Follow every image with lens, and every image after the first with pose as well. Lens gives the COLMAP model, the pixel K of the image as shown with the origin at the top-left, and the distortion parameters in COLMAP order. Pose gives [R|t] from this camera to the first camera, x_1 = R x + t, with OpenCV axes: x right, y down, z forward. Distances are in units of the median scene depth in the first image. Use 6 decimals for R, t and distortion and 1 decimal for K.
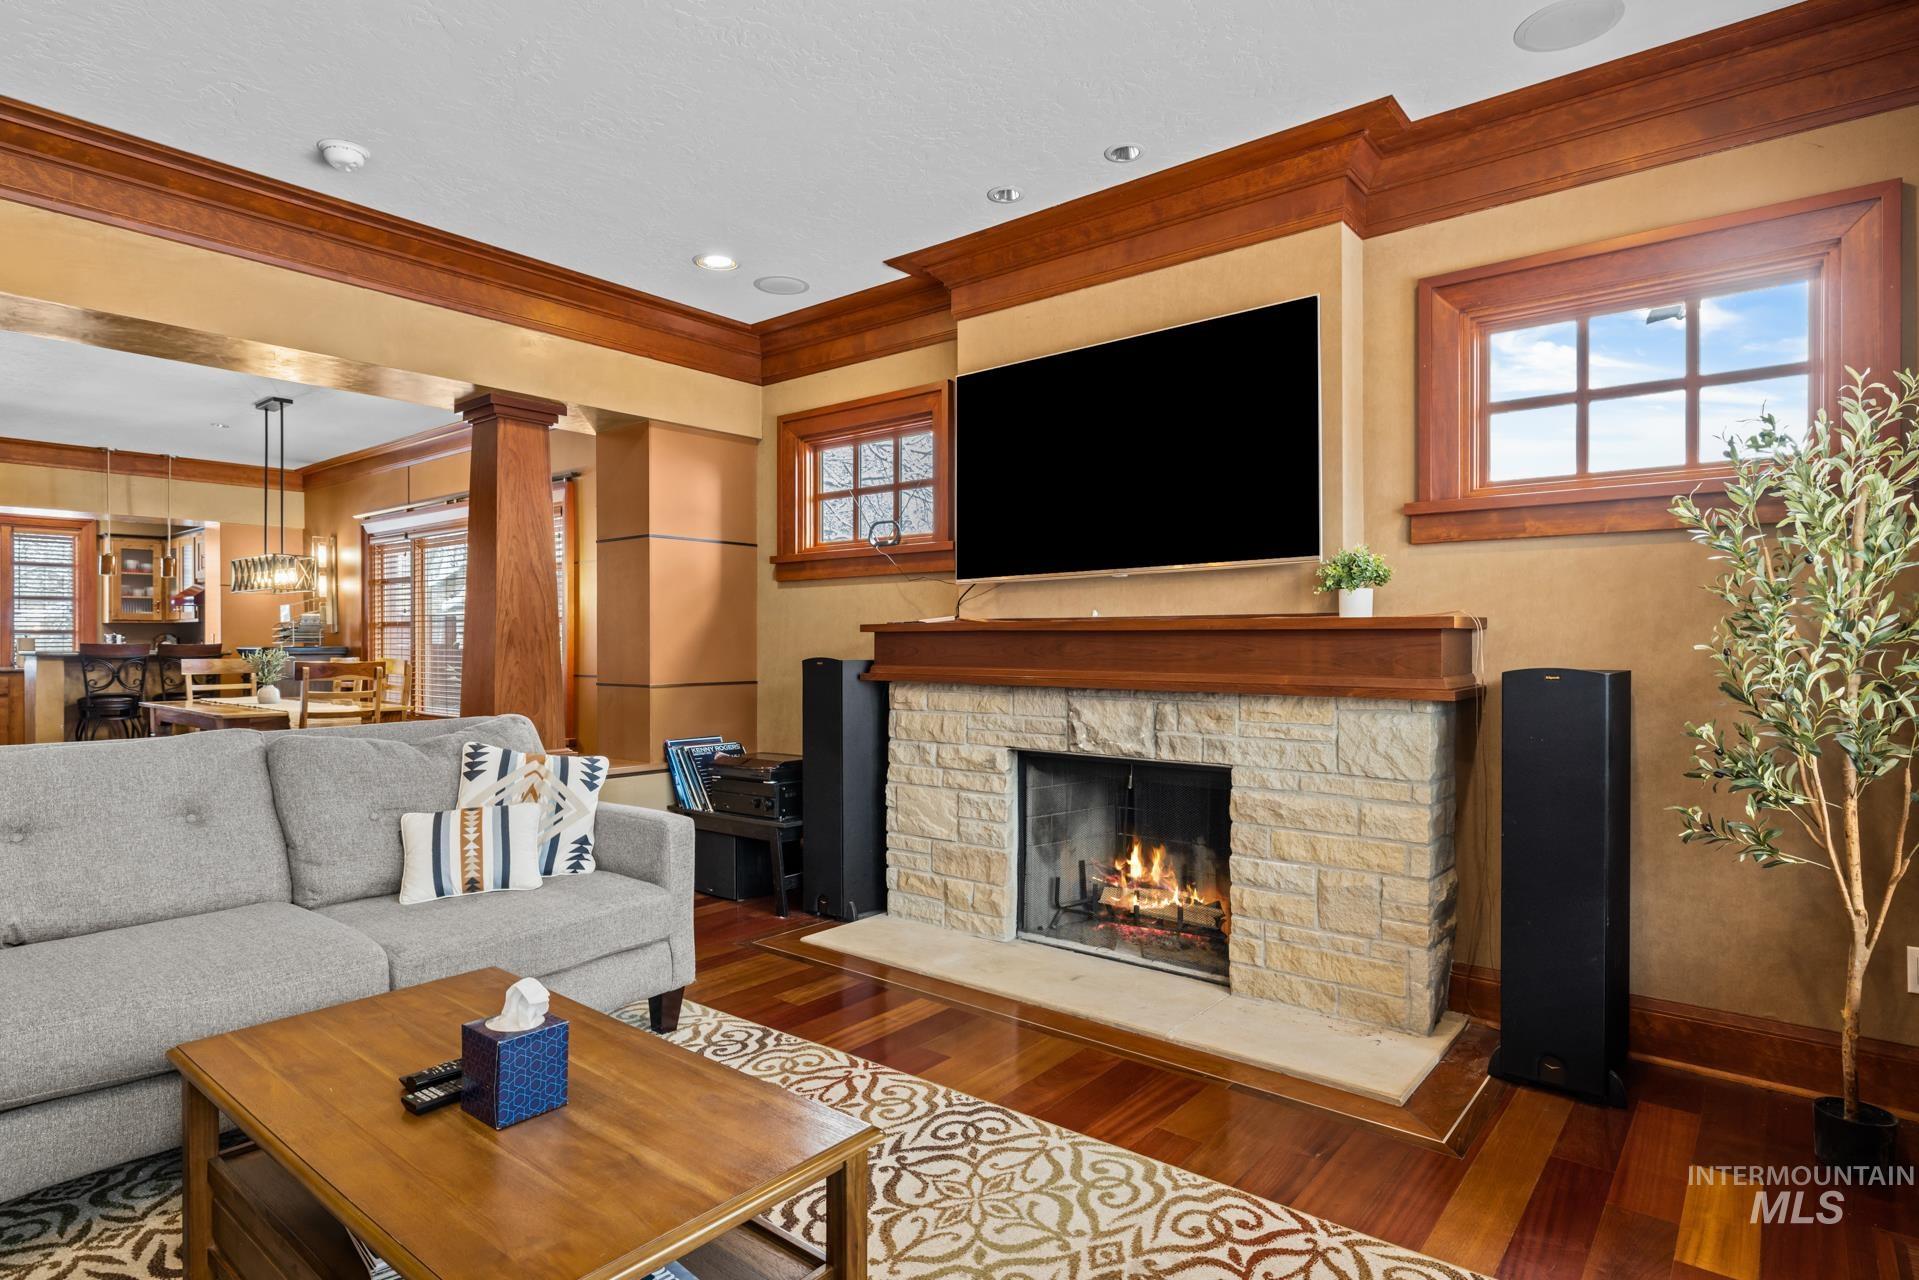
lens RADIAL K [[1018.1, 0, 946.2], [0, 1018.1, 639.5], [0, 0, 1]] dist [-0.009657, 0.005569]
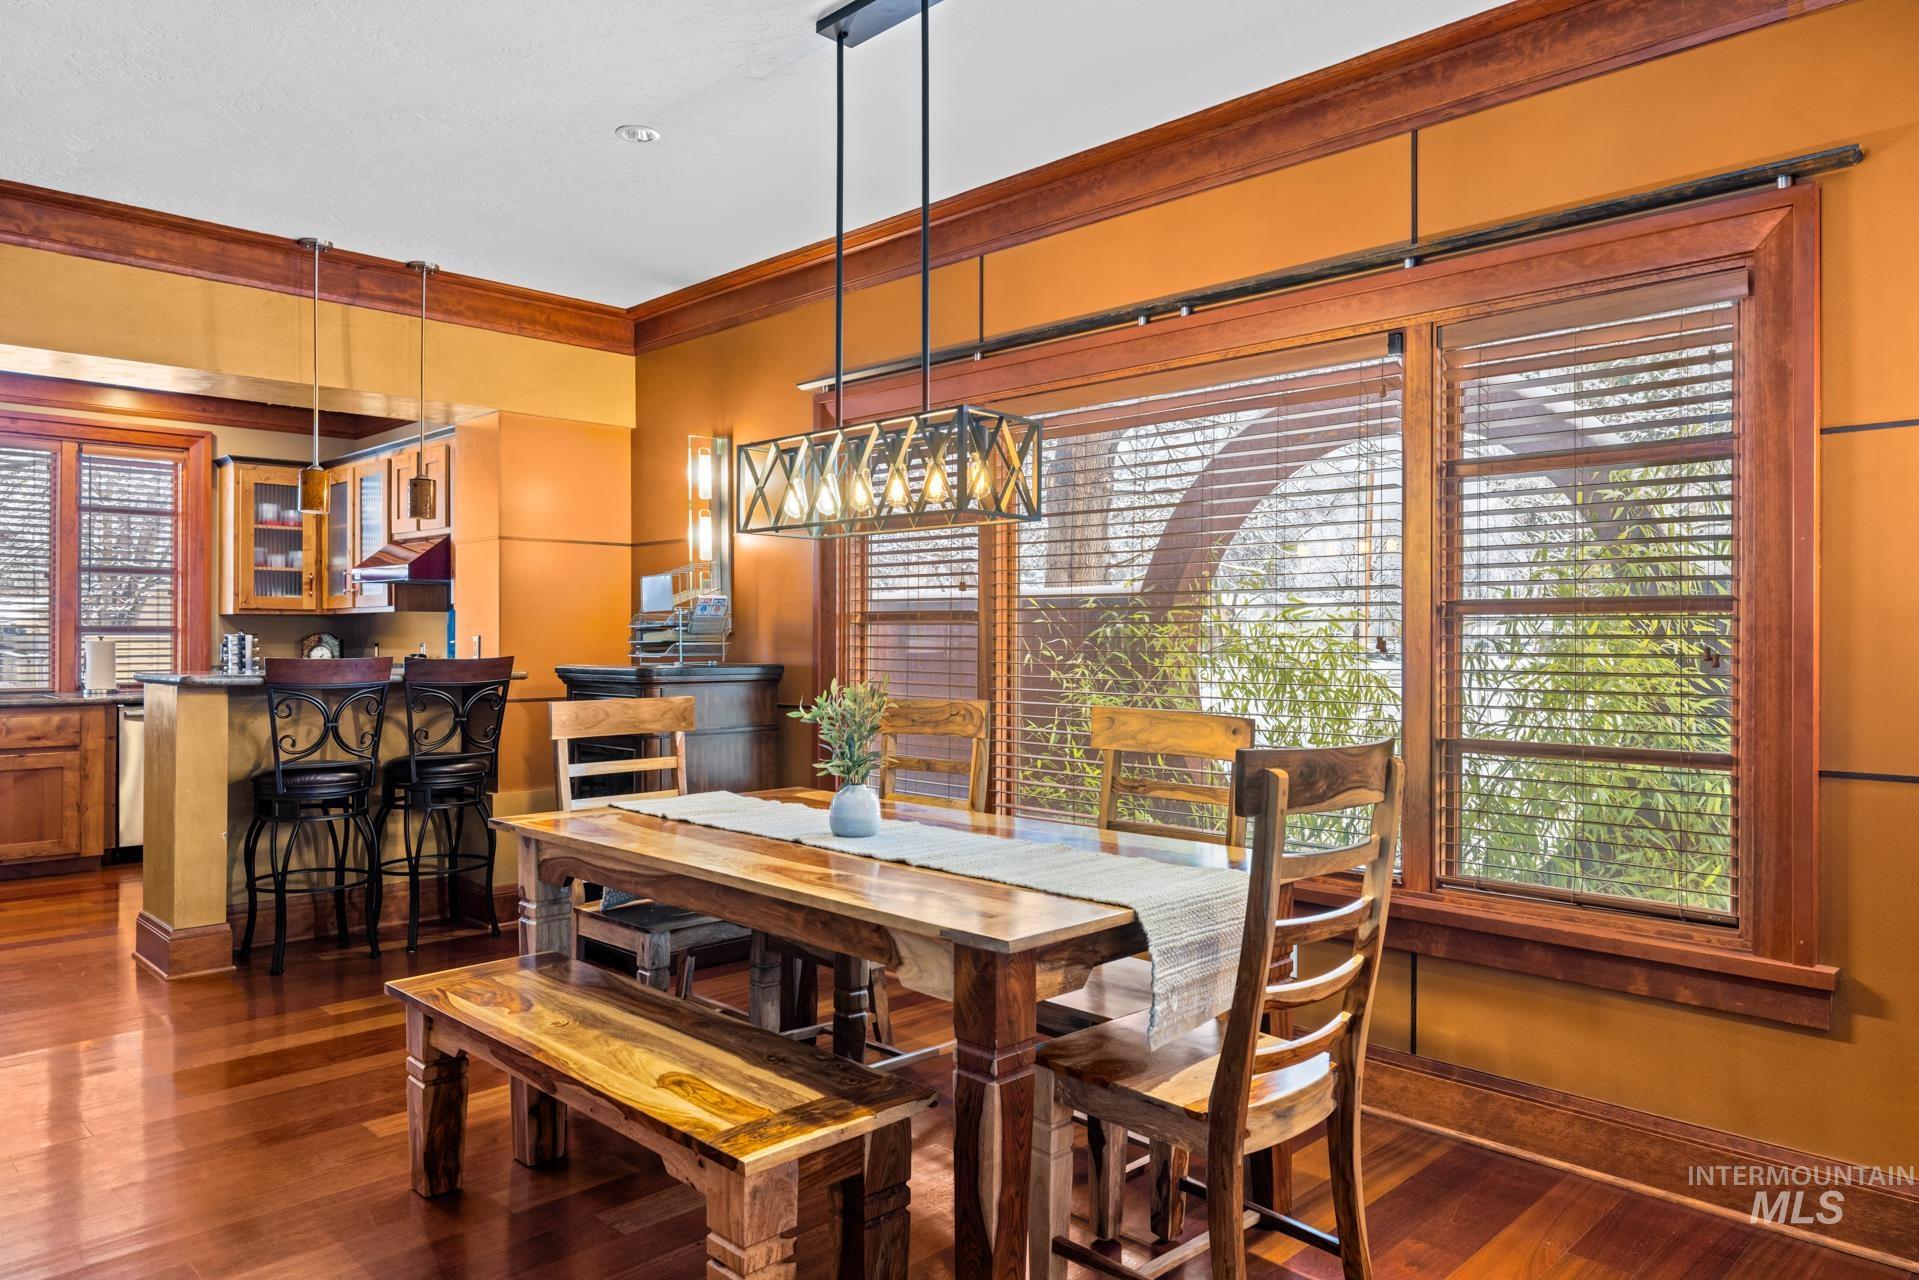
lens RADIAL K [[1249.9, 0, 944.5], [0, 1249.9, 634.6], [0, 0, 1]] dist [0.005501, -0.003800]
pose [[0.995770, 0.002356, -0.091847, -0.982645], [-0.002523, 0.999995, -0.001700, -0.012410], [0.091842, 0.001925, 0.995772, 0.914125]]
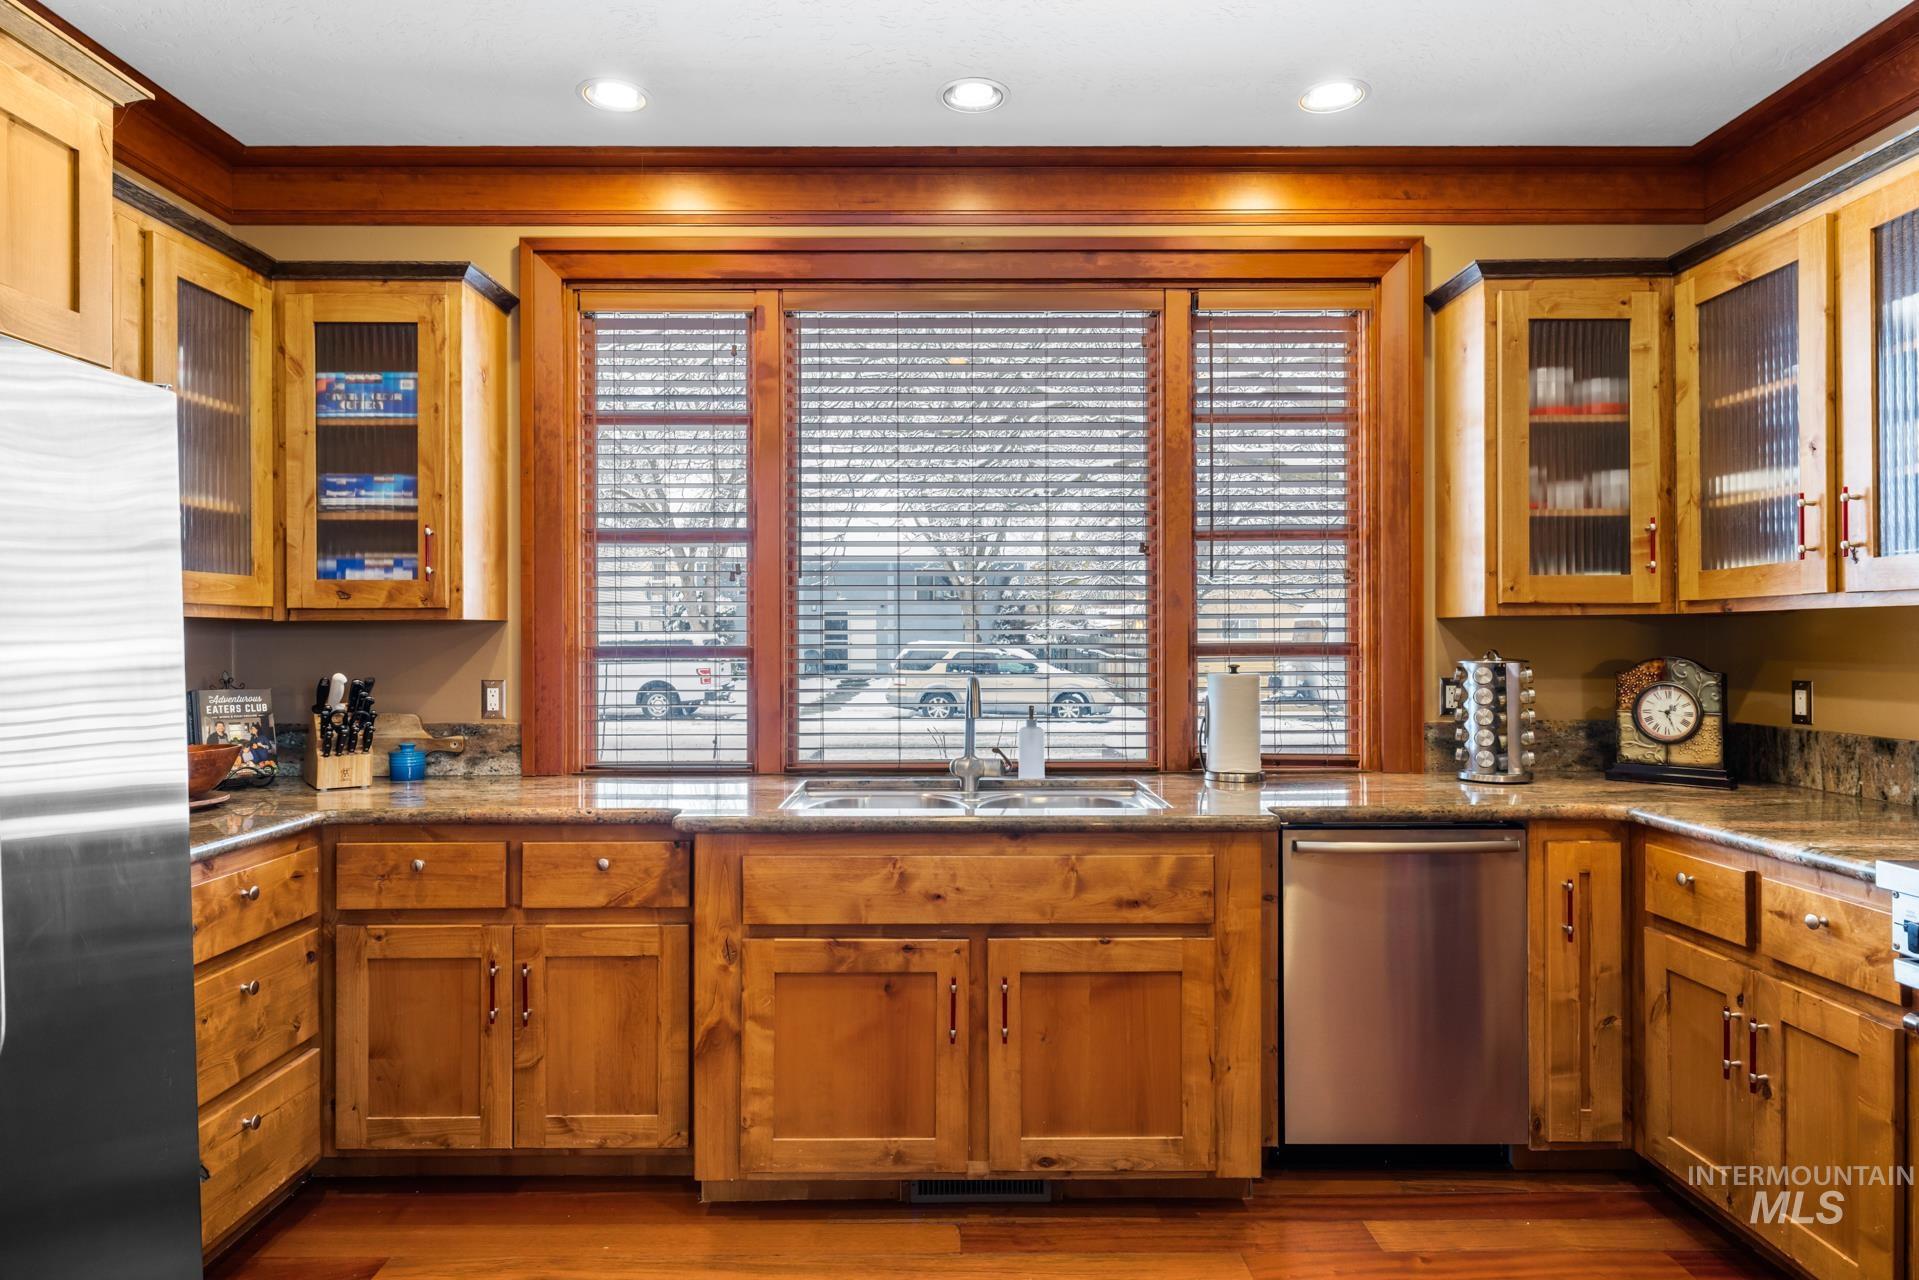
lens RADIAL K [[1064.6, 0, 943.4], [0, 1064.6, 646.9], [0, 0, 1]] dist [0.002868, -0.005530]
pose [[0.641283, 0.006631, -0.767276, -1.900615], [0.002358, 0.999941, 0.010612, -0.031626], [0.767301, -0.008615, 0.641230, 1.943569]]
